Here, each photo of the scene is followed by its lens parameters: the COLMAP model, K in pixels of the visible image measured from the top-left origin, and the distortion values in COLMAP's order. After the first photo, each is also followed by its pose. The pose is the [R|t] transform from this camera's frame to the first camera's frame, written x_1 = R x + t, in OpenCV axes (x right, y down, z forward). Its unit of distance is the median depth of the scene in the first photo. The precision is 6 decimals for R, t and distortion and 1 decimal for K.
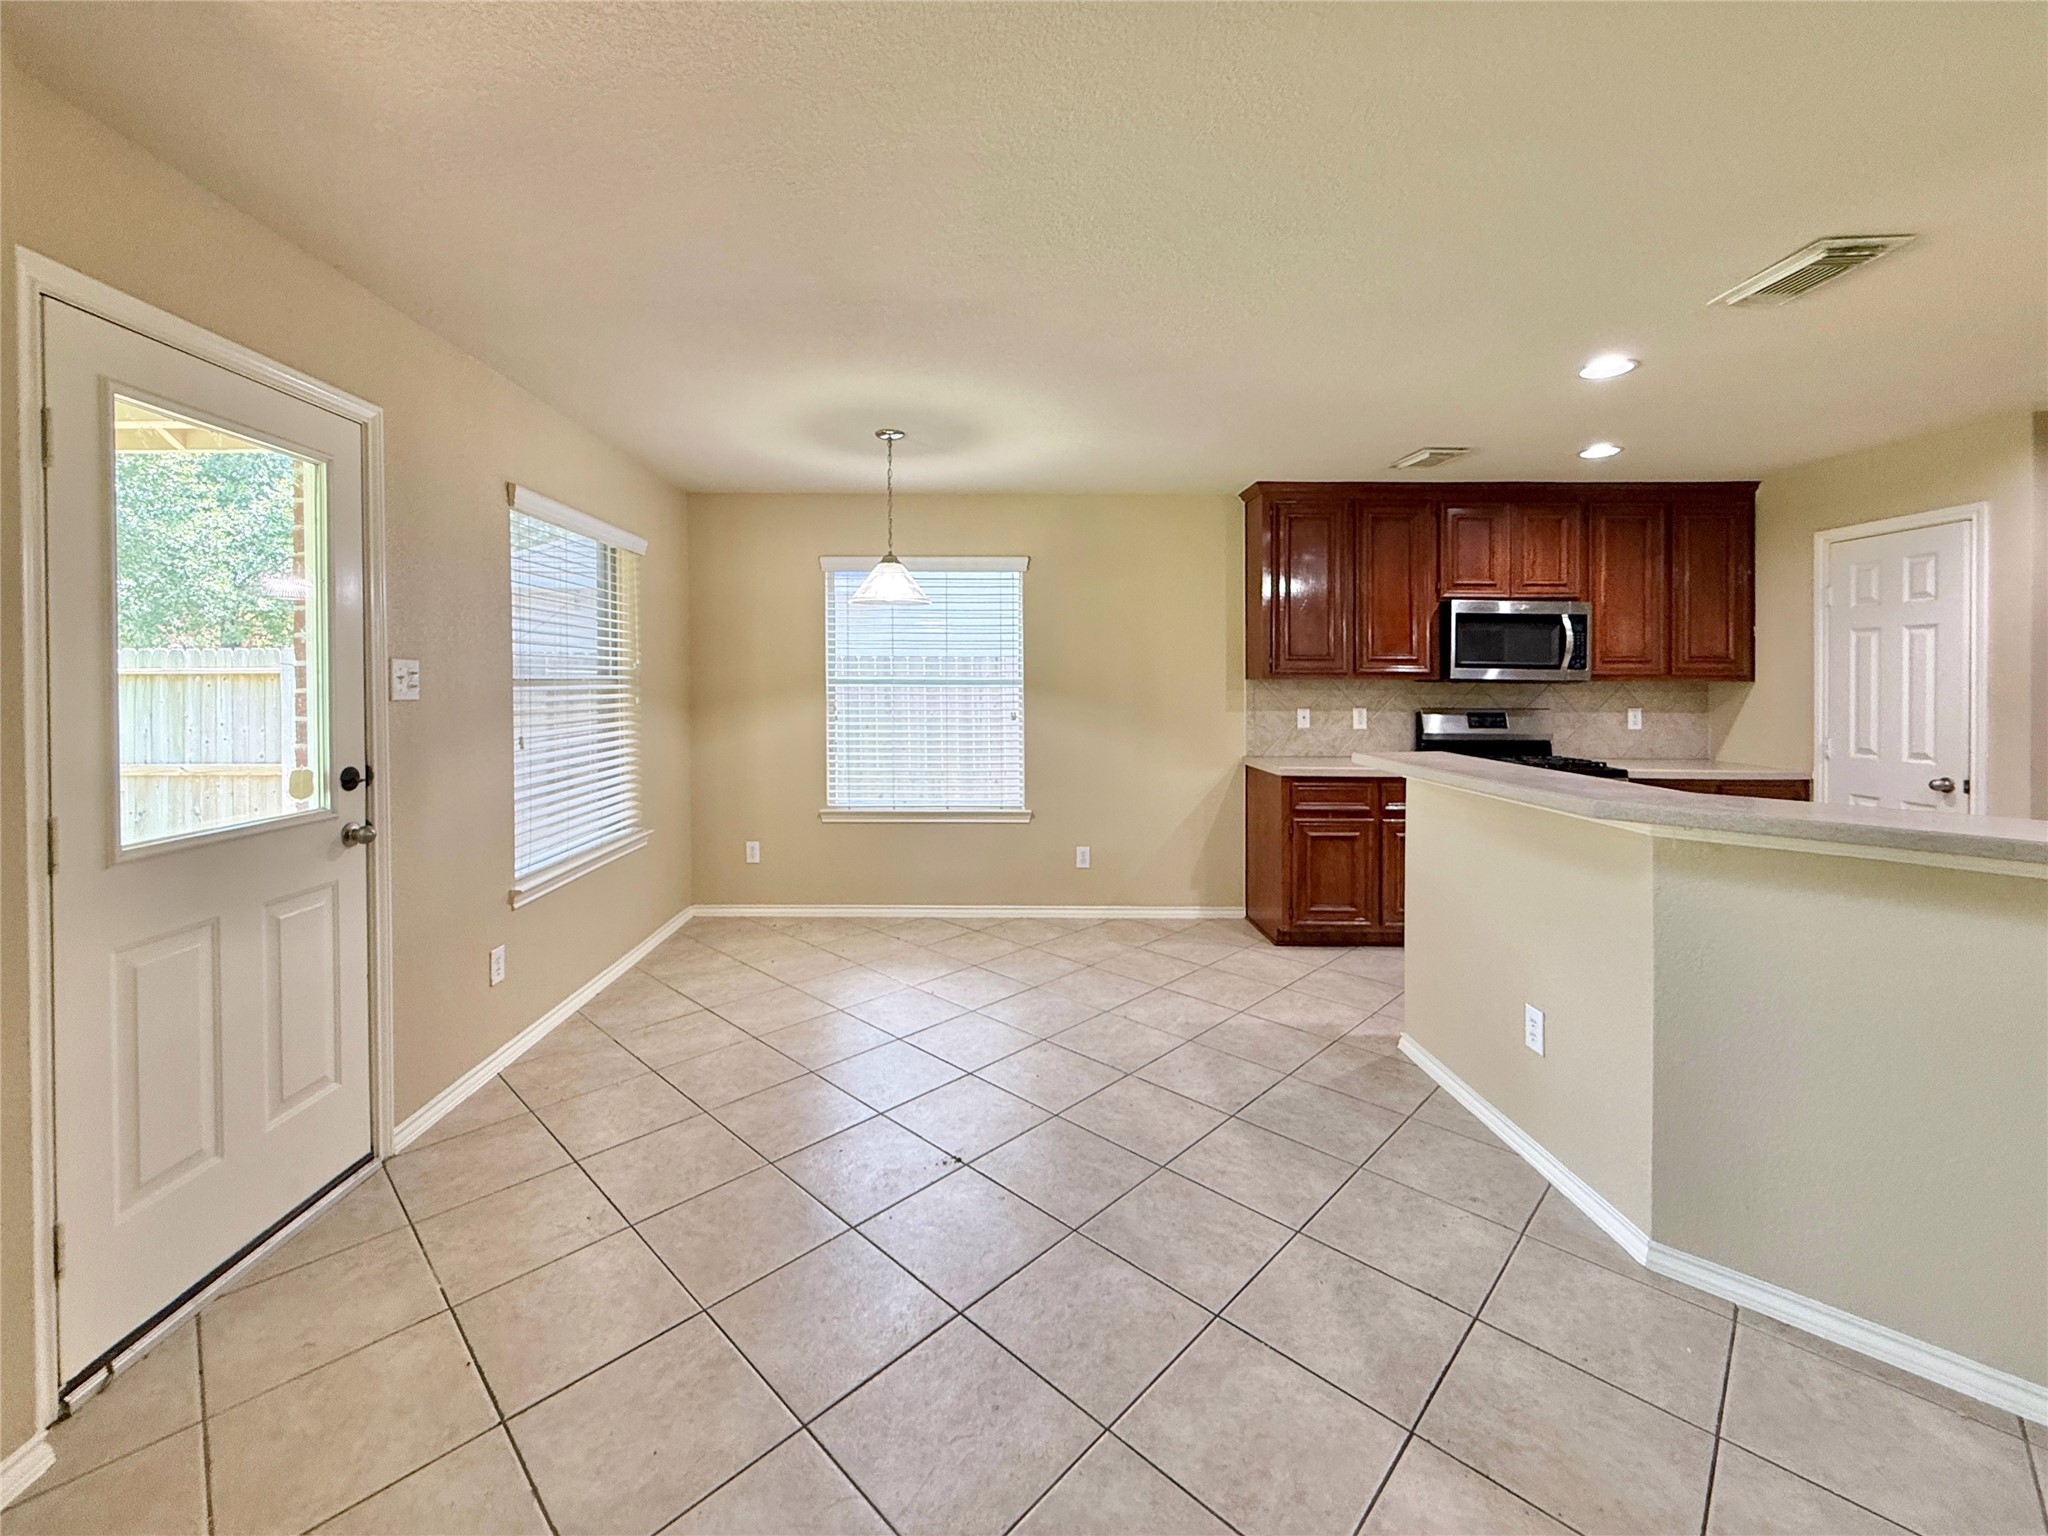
lens RADIAL K [[850.1, 0, 1008.5], [0, 850.1, 689.8], [0, 0, 1]] dist [0.002399, -0.005804]
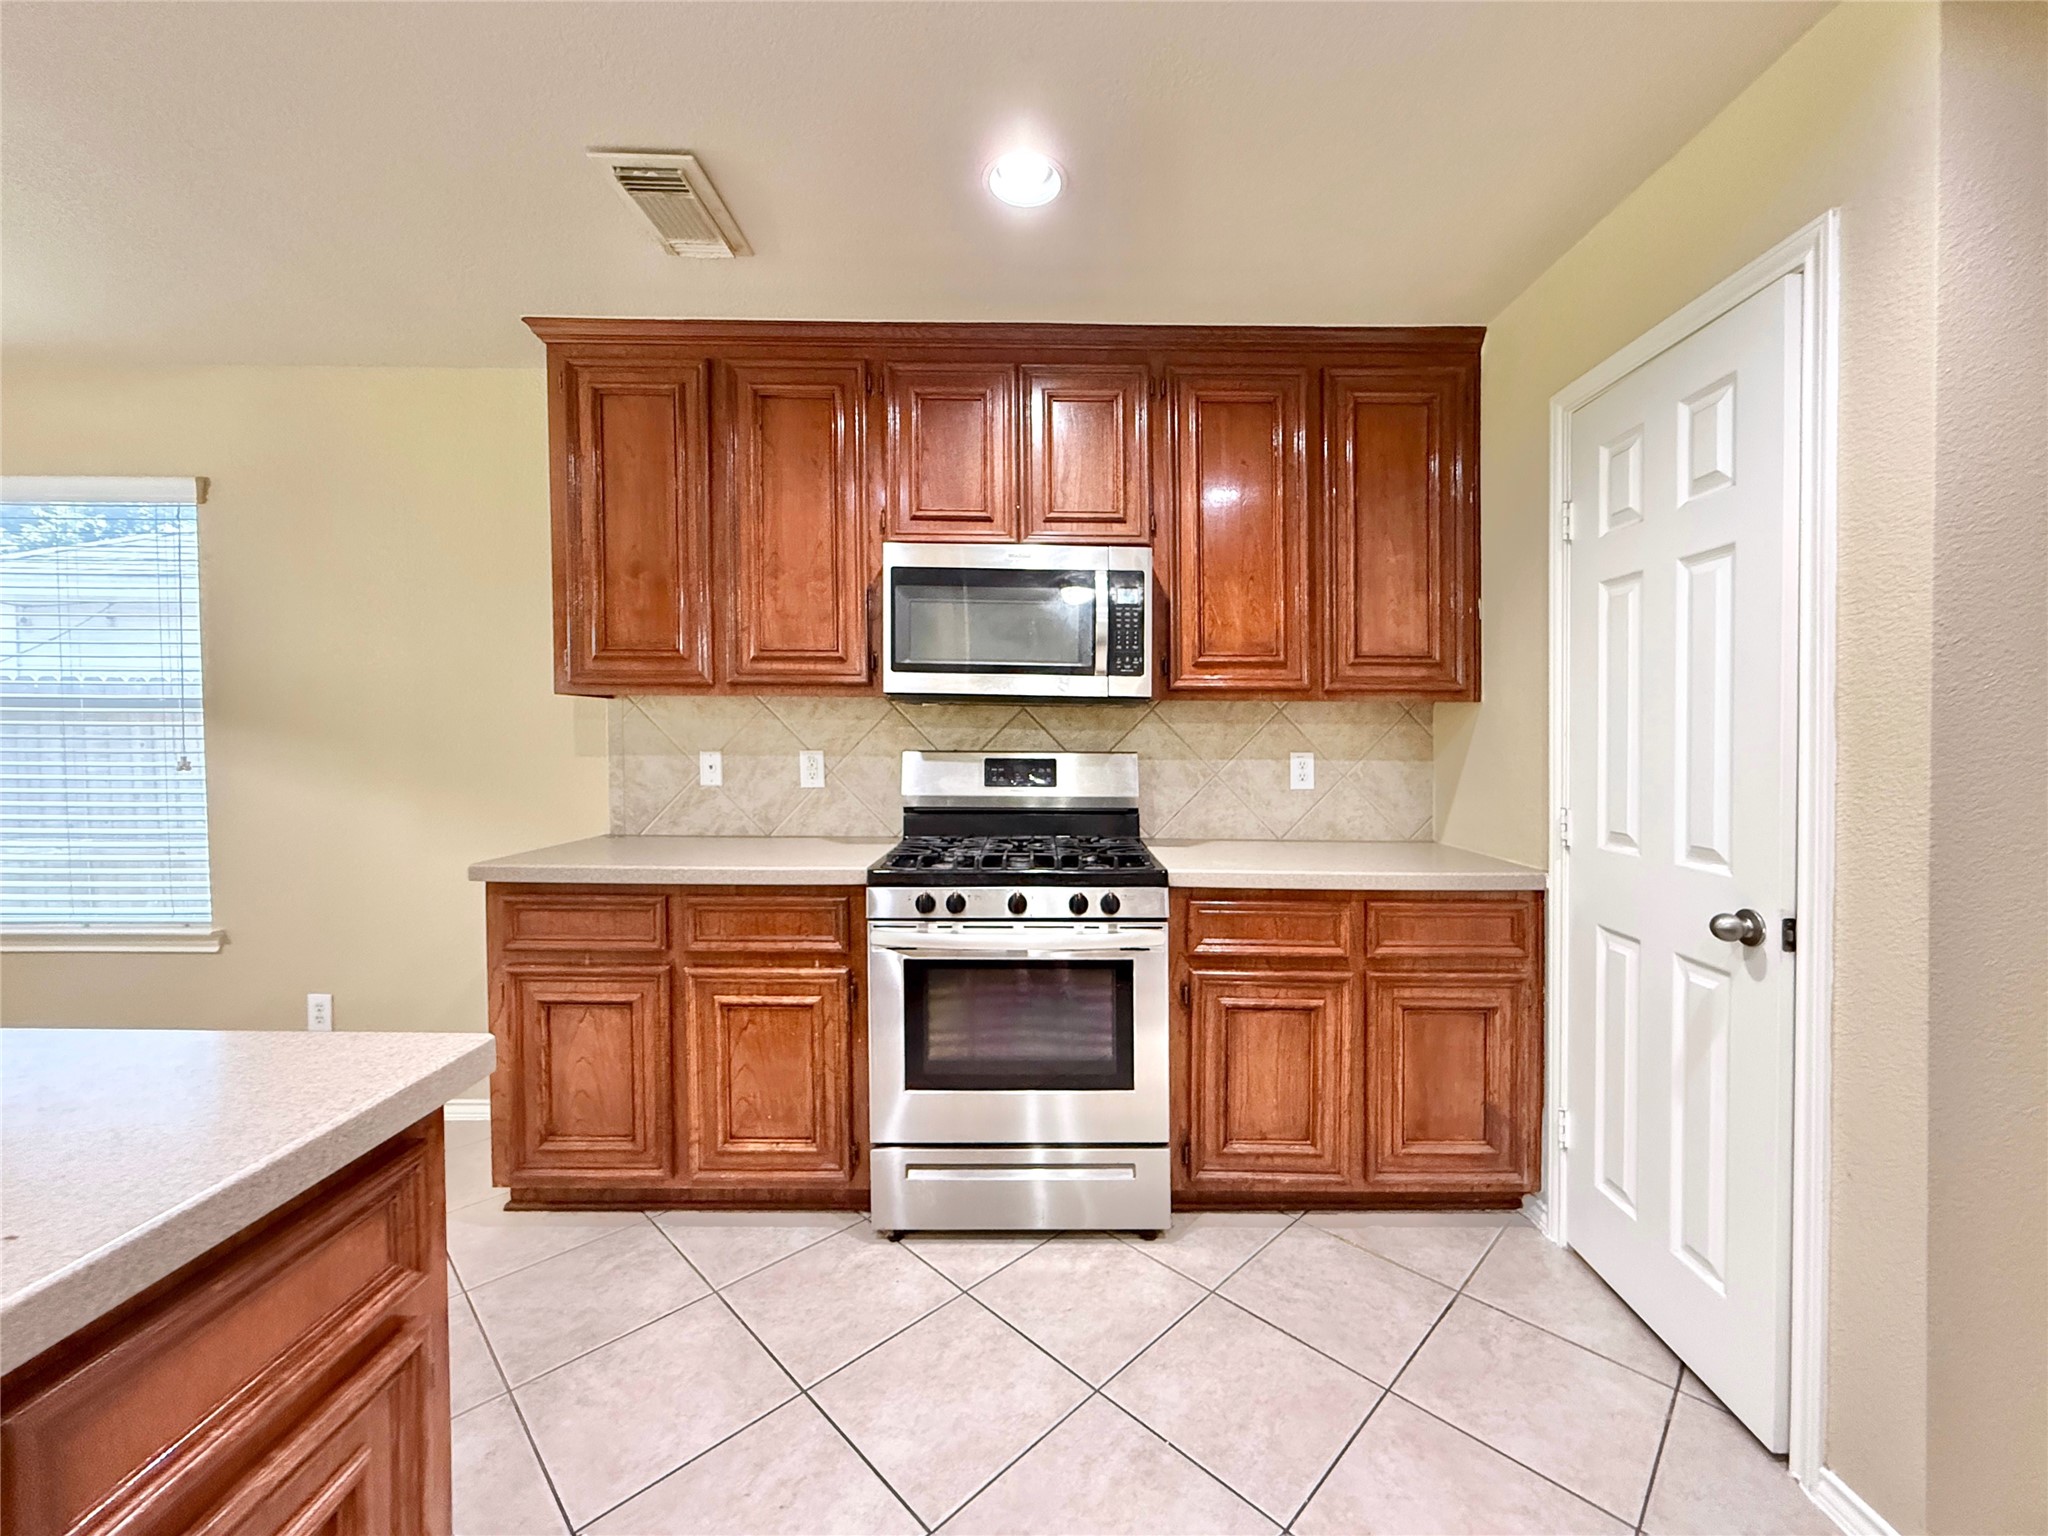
lens RADIAL K [[829.1, 0, 1038.8], [0, 829.1, 754.1], [0, 0, 1]] dist [-0.000020, 0.000267]
pose [[0.999996, 0.001875, -0.002184, 0.616082], [-0.001854, 0.999955, 0.009253, 0.020084], [0.002201, -0.009249, 0.999955, 0.487800]]
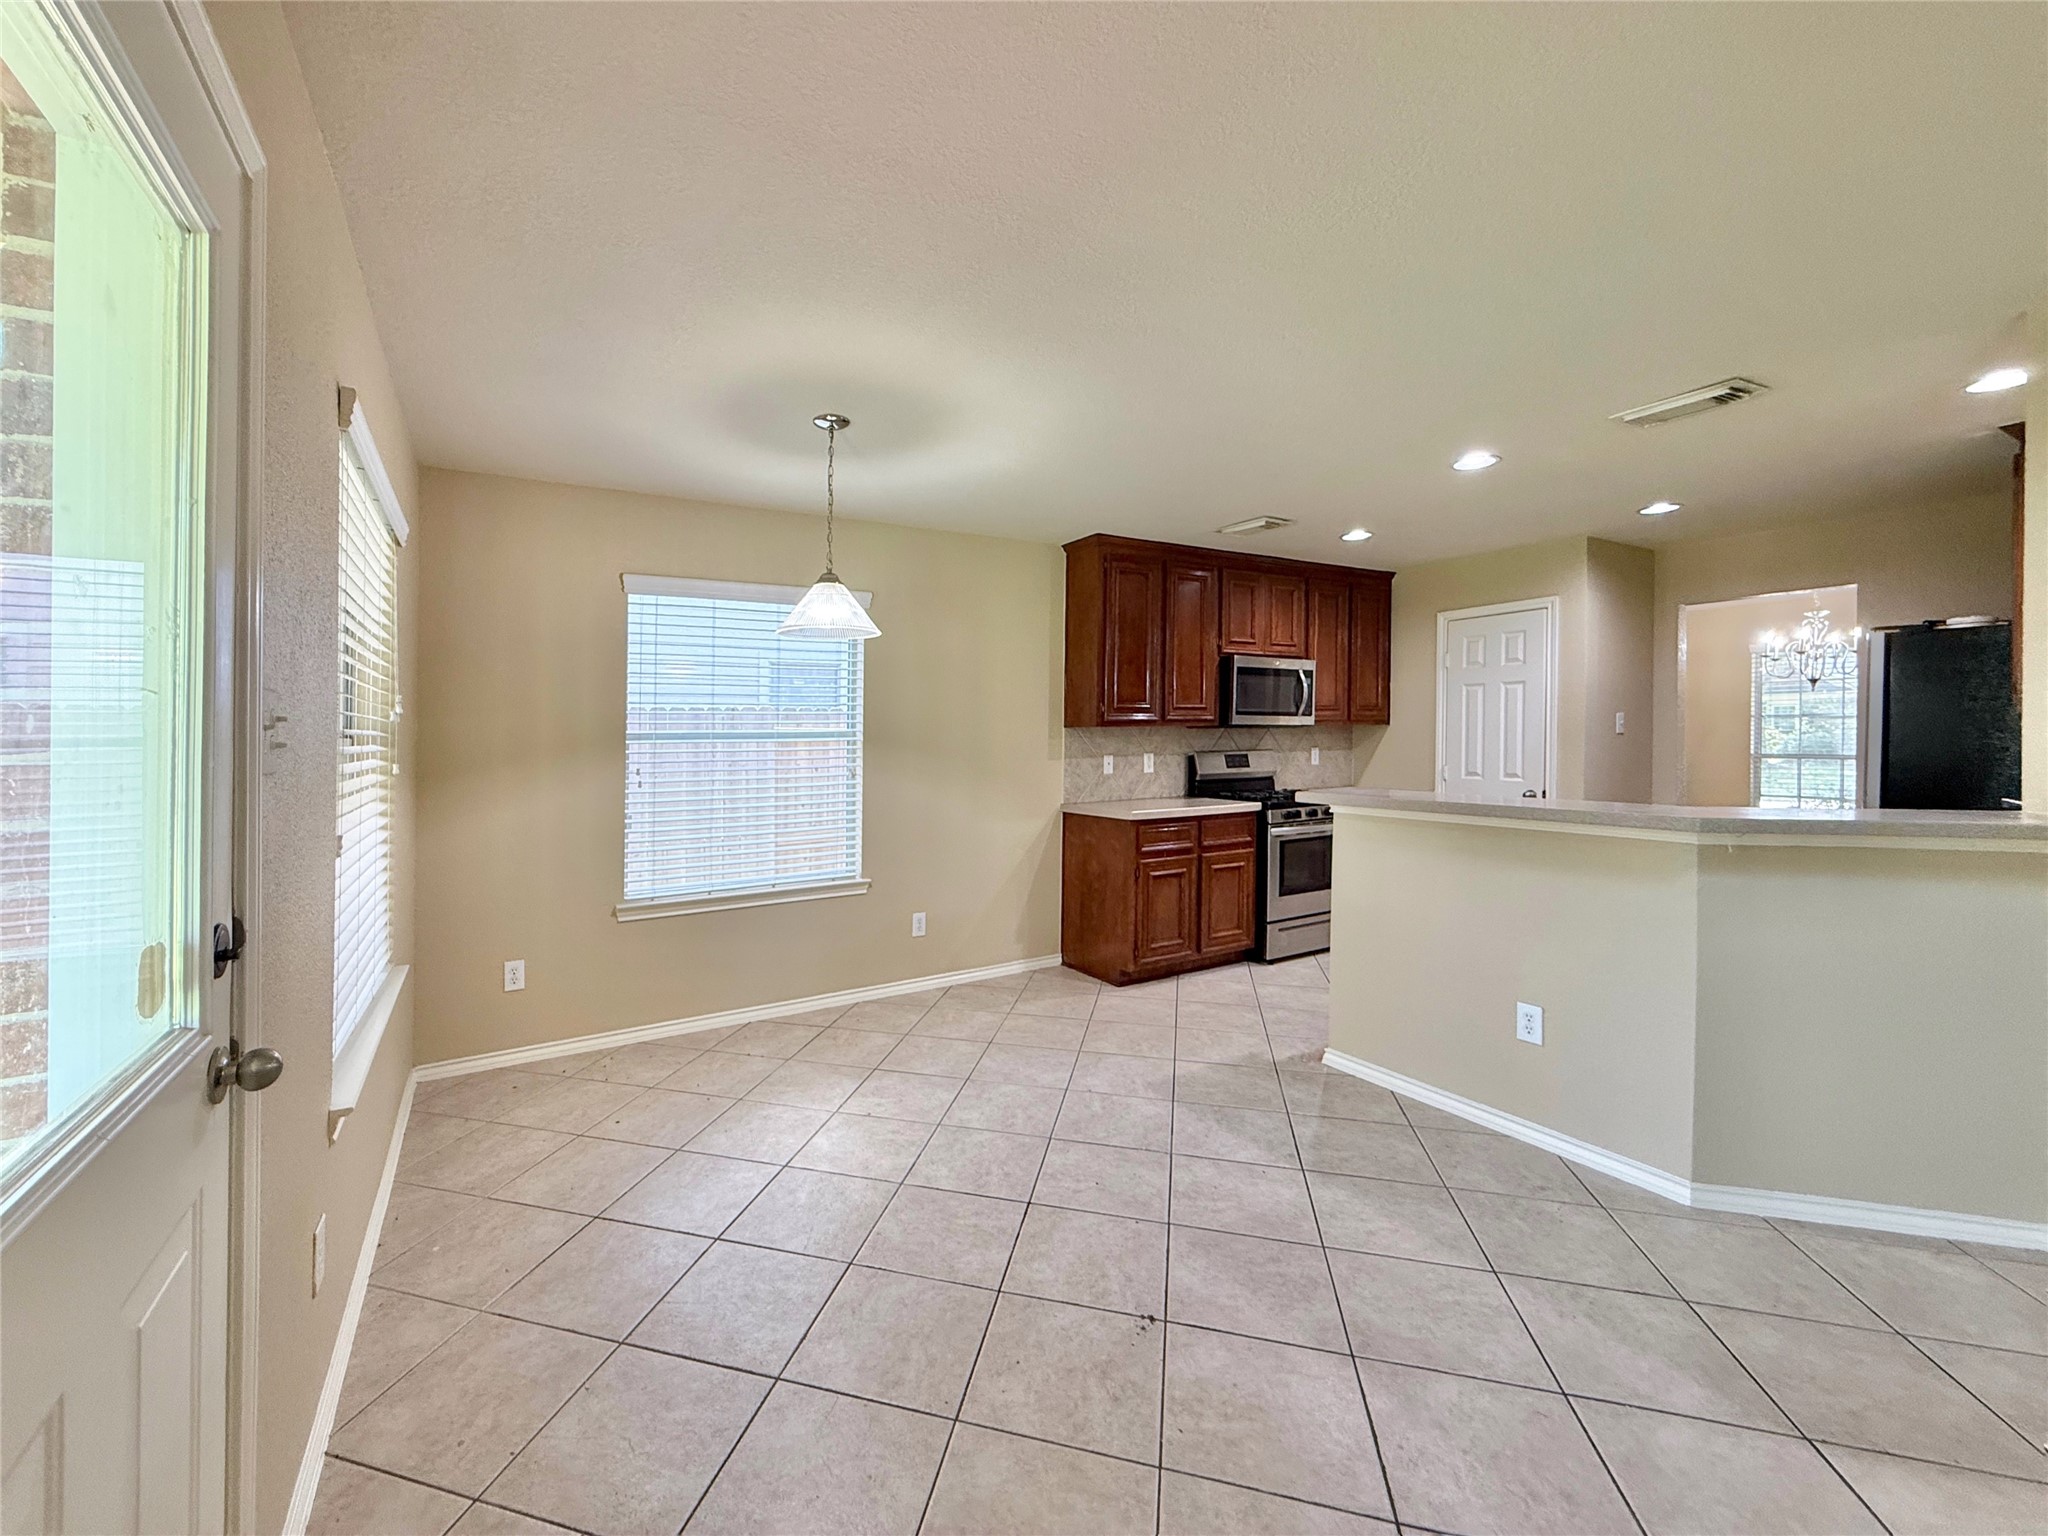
lens RADIAL K [[821.3, 0, 964.9], [0, 821.3, 727.3], [0, 0, 1]] dist [-0.001289, 0.000228]
pose [[0.876691, -0.012131, 0.480900, -0.316589], [0.023348, 0.999577, -0.017349, 0.001339], [-0.480487, 0.026437, 0.876604, 0.211959]]
